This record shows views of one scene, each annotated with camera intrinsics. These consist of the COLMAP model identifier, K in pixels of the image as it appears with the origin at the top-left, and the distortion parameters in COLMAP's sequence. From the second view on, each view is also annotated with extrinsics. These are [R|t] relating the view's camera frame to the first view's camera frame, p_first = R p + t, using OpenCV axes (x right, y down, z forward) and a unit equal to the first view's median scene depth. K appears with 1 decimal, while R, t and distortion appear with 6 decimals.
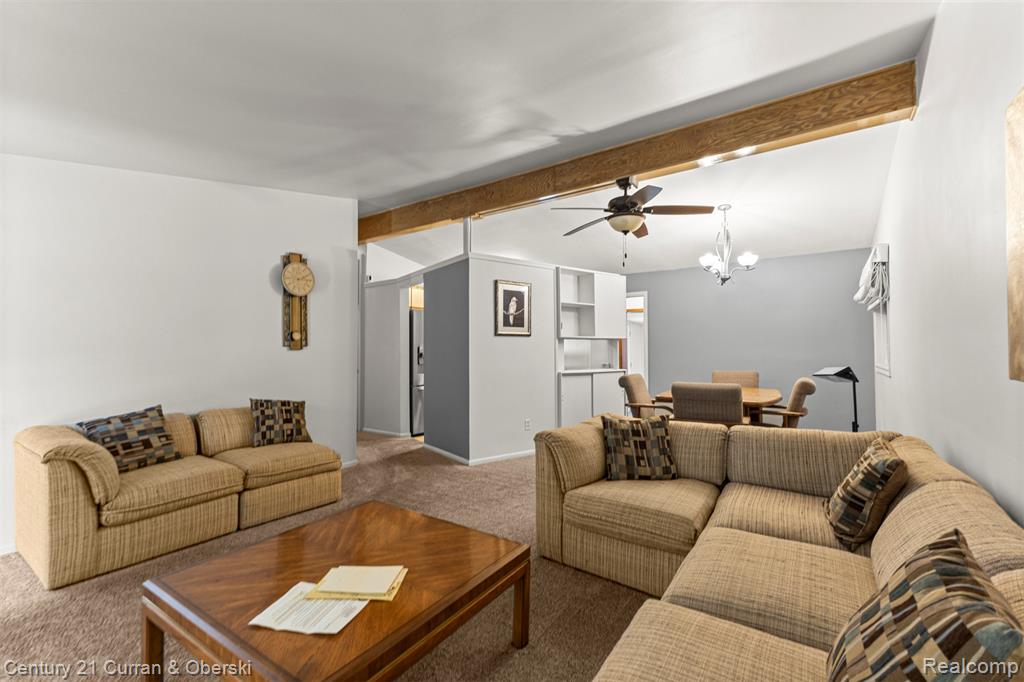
lens RADIAL K [[439.9, 0, 513.3], [0, 439.9, 338.2], [0, 0, 1]] dist [0.001821, -0.000003]
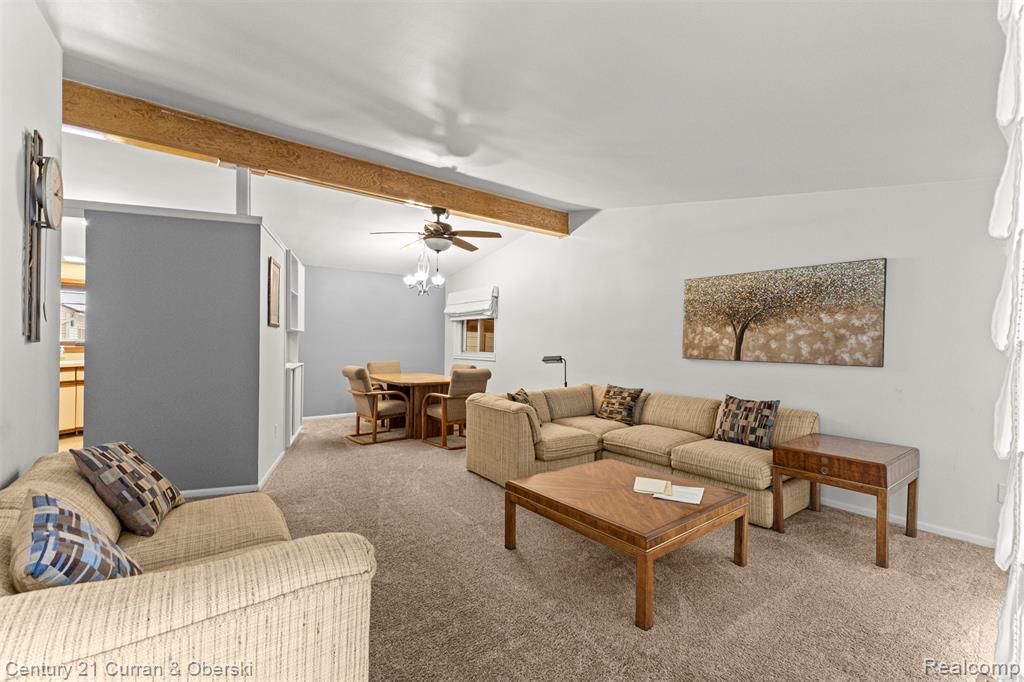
lens RADIAL K [[439.9, 0, 513.2], [0, 439.9, 345.2], [0, 0, 1]] dist [0.001821, -0.000003]
pose [[0.296216, 0.004289, 0.955111, -0.821024], [-0.038757, 0.999220, 0.007533, 0.007291], [-0.954334, -0.039249, 0.296151, 0.395434]]
